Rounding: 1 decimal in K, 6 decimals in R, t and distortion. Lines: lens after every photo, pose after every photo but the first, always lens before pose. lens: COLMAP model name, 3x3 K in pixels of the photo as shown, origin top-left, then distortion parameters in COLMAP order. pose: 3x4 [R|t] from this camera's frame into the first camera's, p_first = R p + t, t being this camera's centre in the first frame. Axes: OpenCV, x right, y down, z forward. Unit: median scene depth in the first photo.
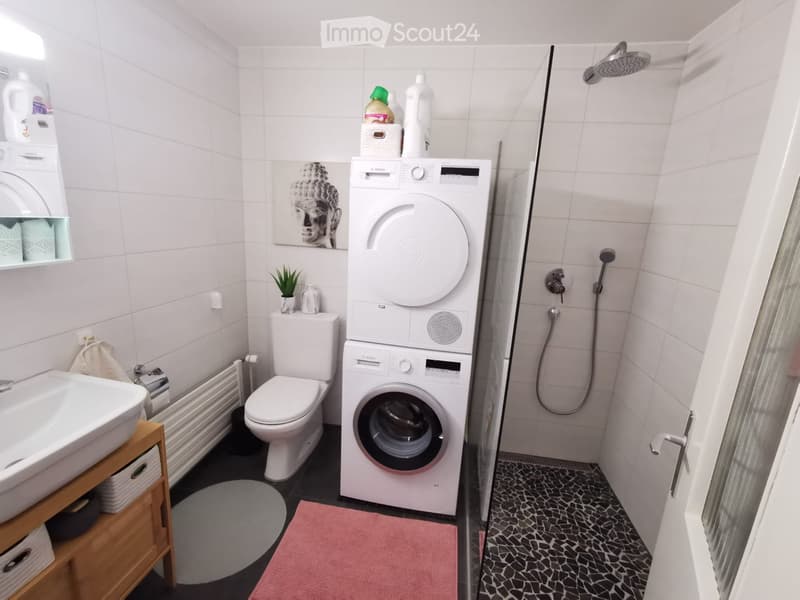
lens RADIAL K [[368.1, 0, 397.2], [0, 368.1, 300.1], [0, 0, 1]] dist [-0.010309, 0.008952]
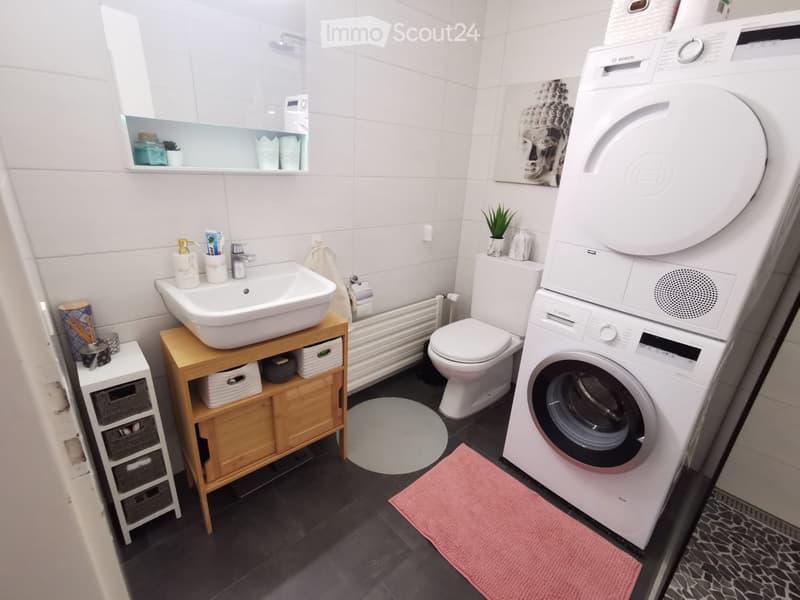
lens RADIAL K [[368.1, 0, 397.2], [0, 368.1, 300.1], [0, 0, 1]] dist [-0.010309, 0.008952]
pose [[0.790315, 0.201048, -0.578776, 0.084689], [-0.146688, 0.979246, 0.139857, 0.057321], [0.594882, -0.025632, 0.803404, 0.111002]]
